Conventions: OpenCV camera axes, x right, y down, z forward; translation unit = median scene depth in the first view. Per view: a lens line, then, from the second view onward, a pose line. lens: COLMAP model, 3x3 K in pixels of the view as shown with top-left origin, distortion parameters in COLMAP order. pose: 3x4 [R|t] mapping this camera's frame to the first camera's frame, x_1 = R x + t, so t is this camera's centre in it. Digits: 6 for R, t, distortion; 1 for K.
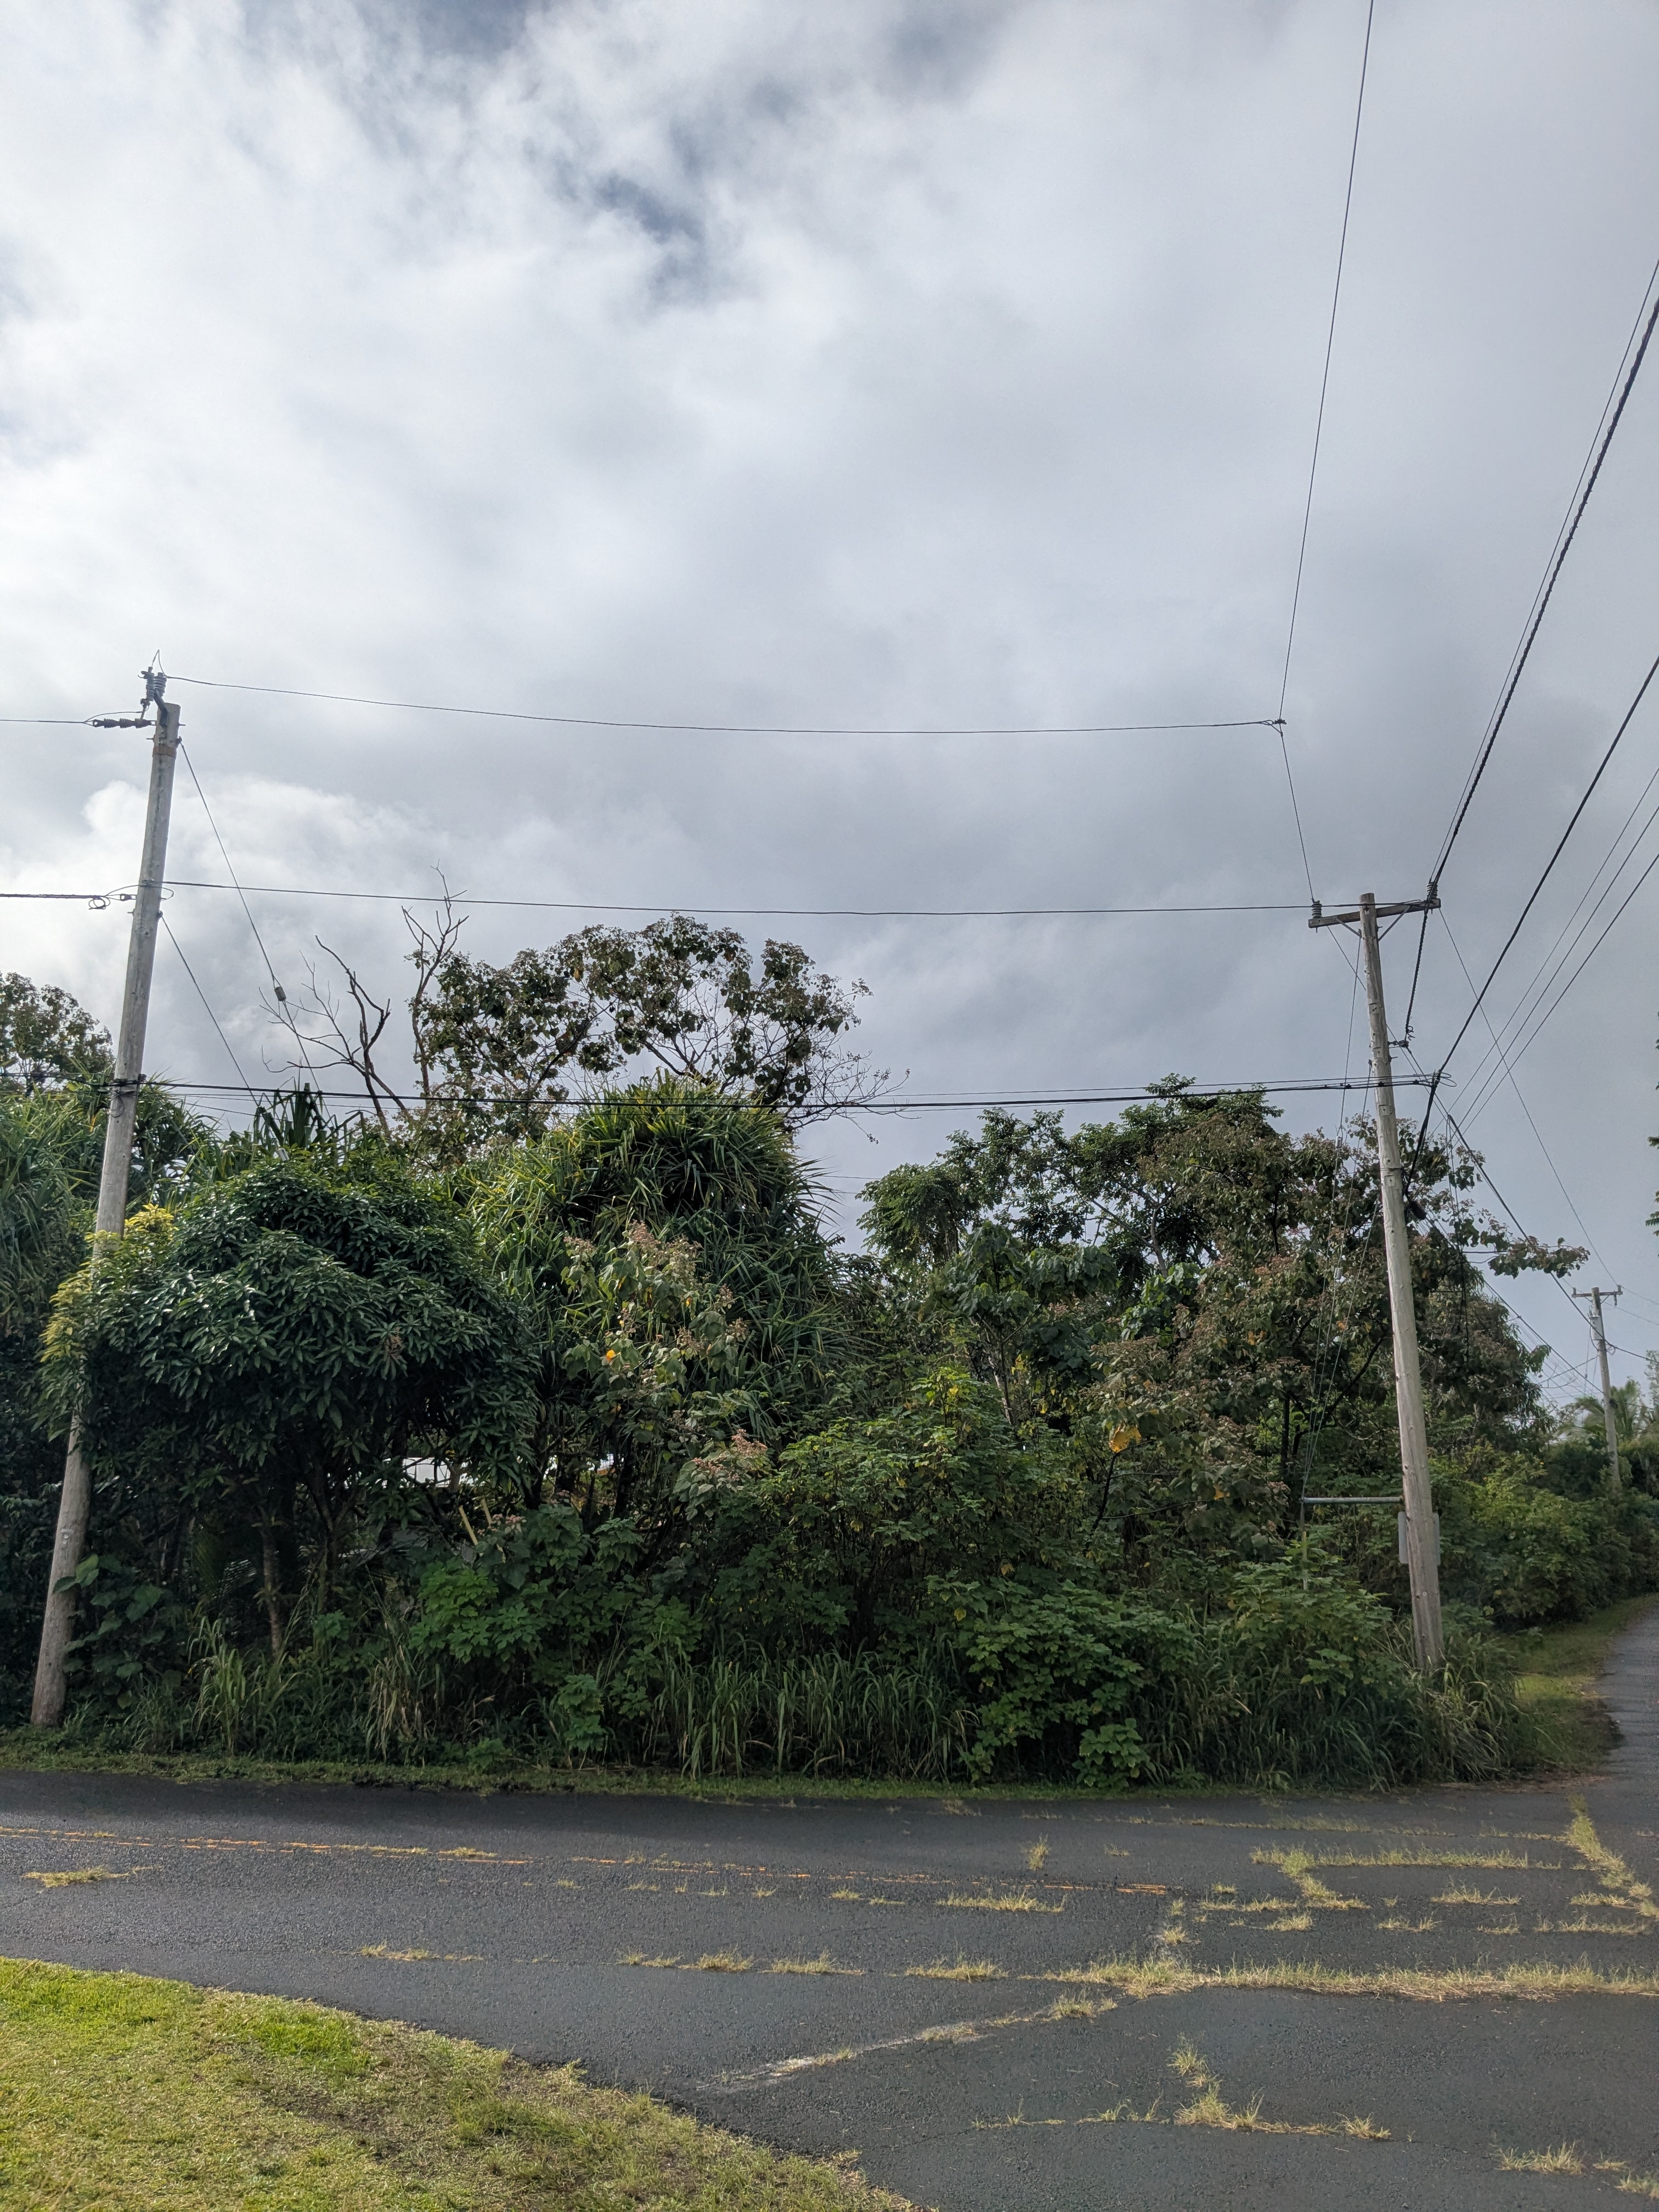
lens RADIAL K [[1685.3, 0, 828.9], [0, 1685.3, 1182.0], [0, 0, 1]] dist [0.084253, -0.120083]
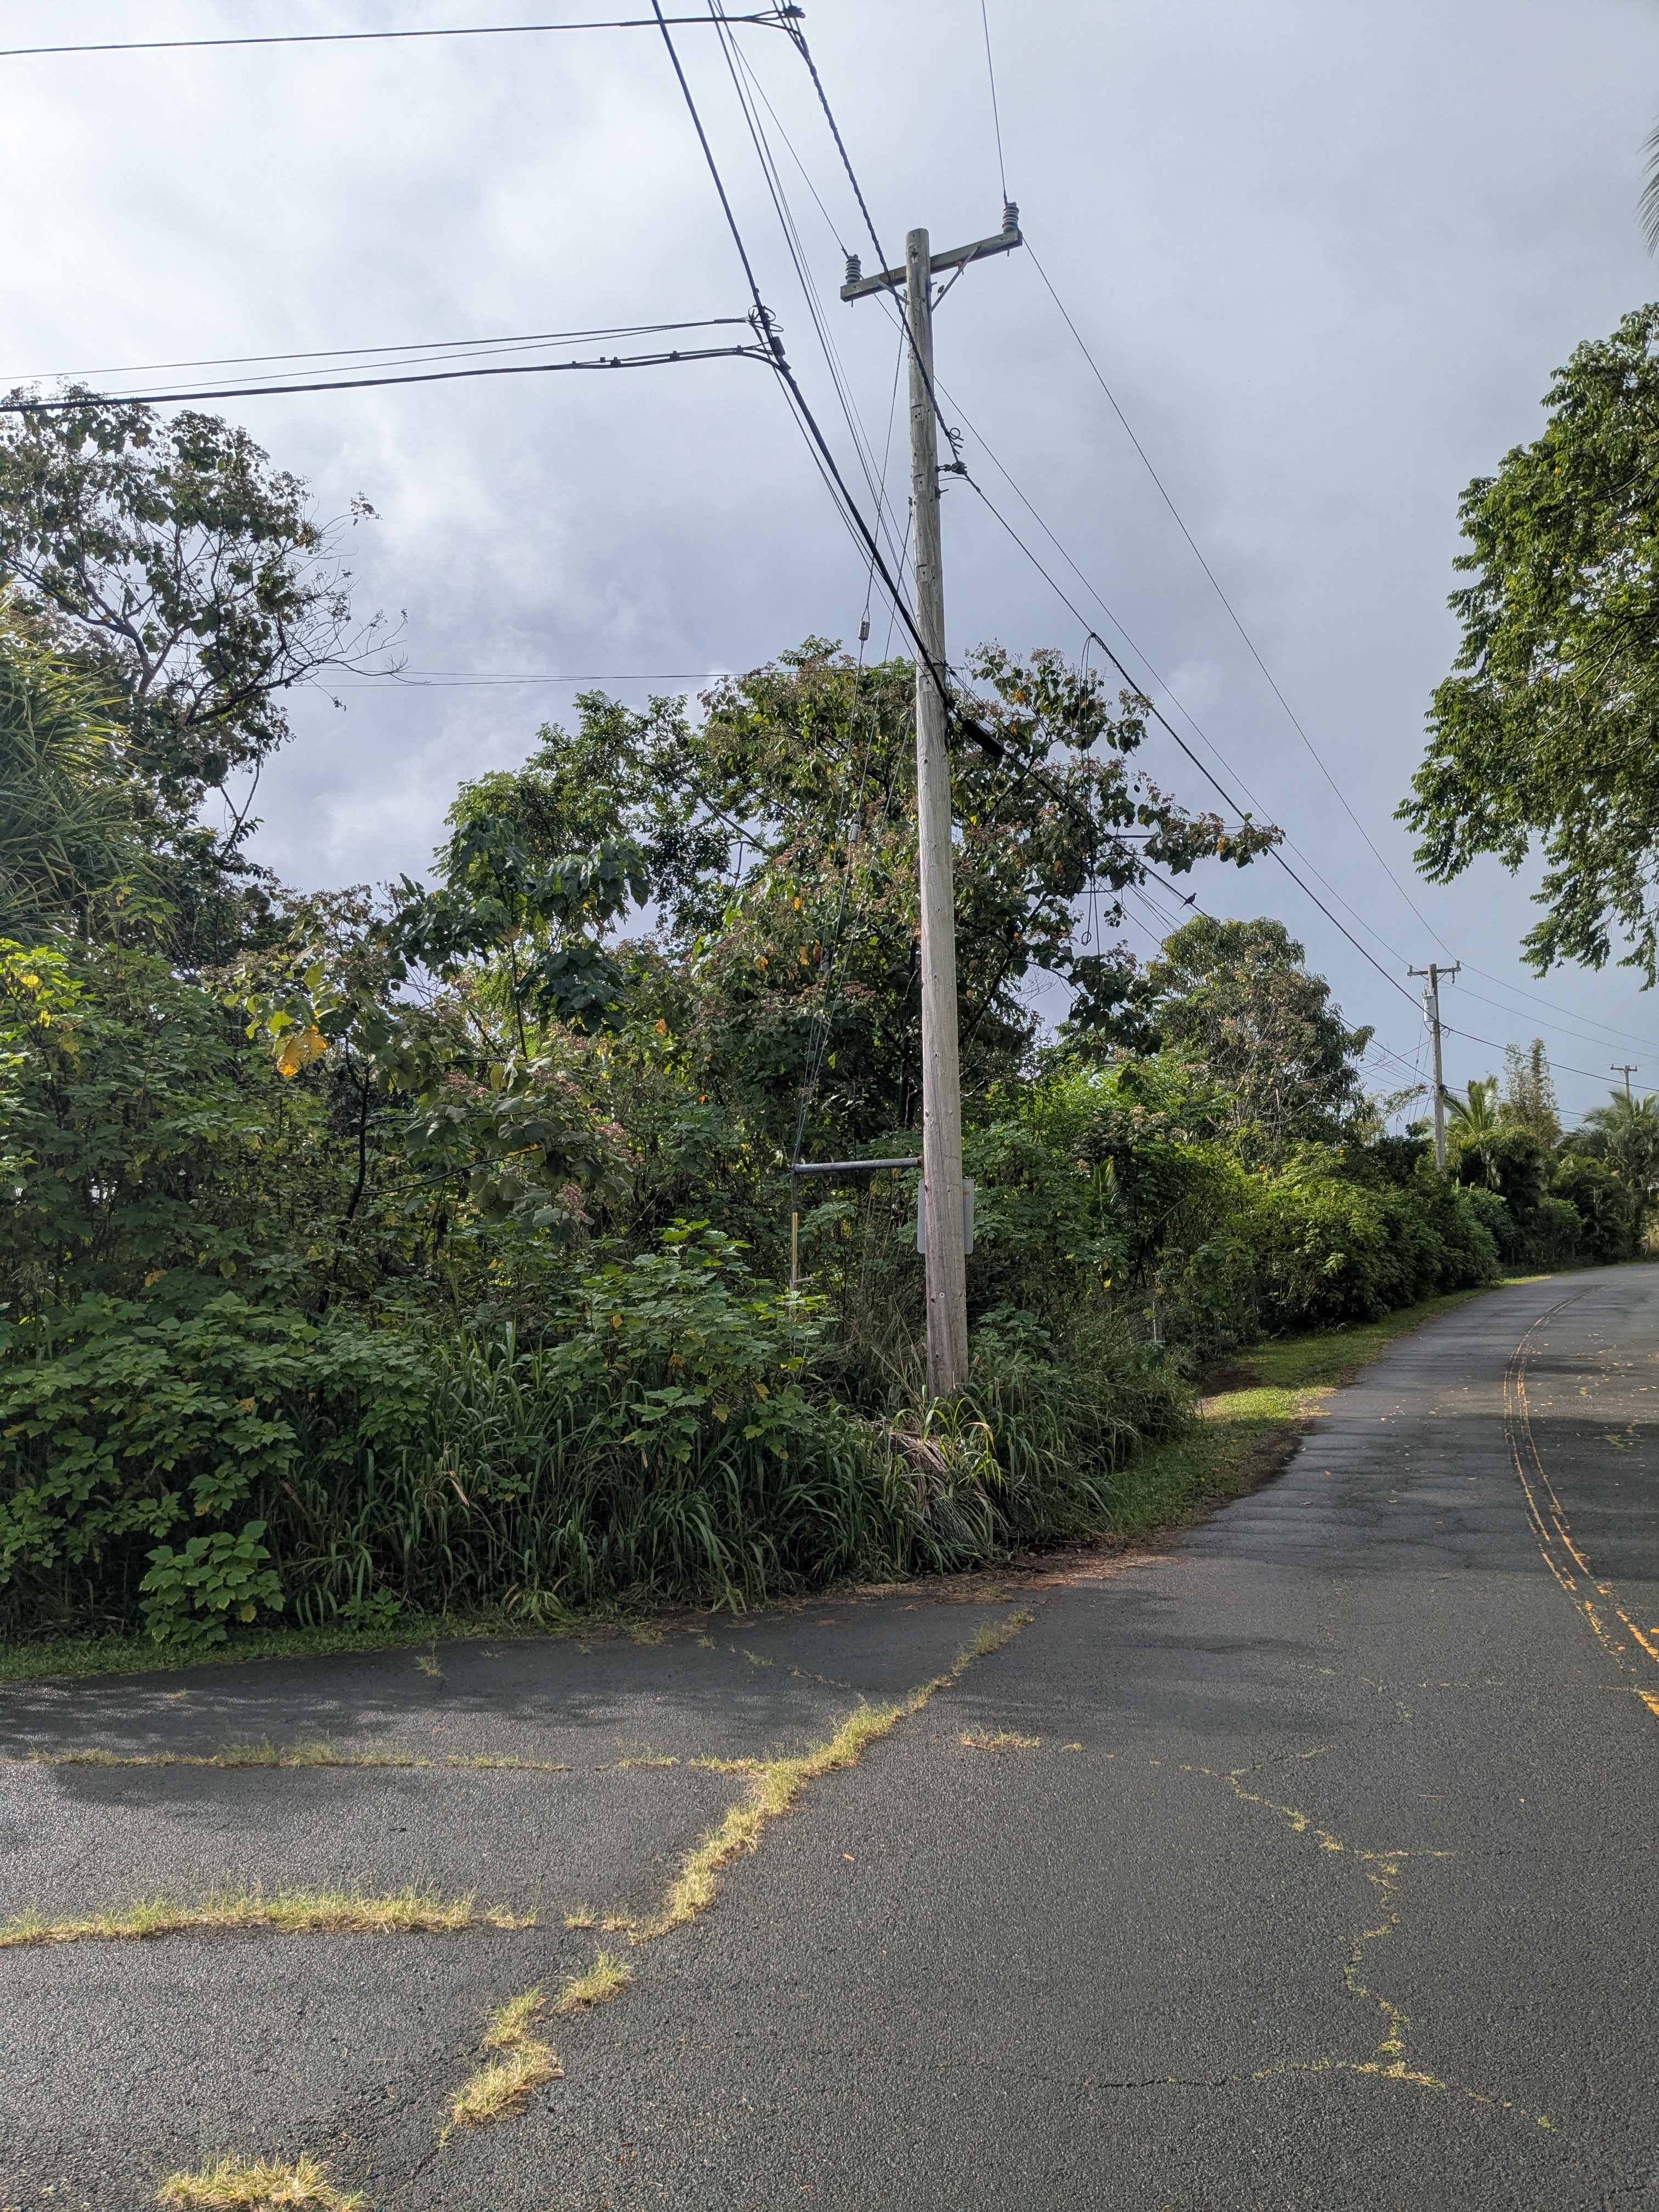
lens RADIAL K [[1685.3, 0, 828.9], [0, 1685.3, 1182.0], [0, 0, 1]] dist [0.084253, -0.120083]
pose [[0.998589, -0.022913, 0.047897, 0.209264], [0.014987, 0.987046, 0.159735, 0.068442], [-0.050937, -0.158792, 0.985997, 0.266610]]
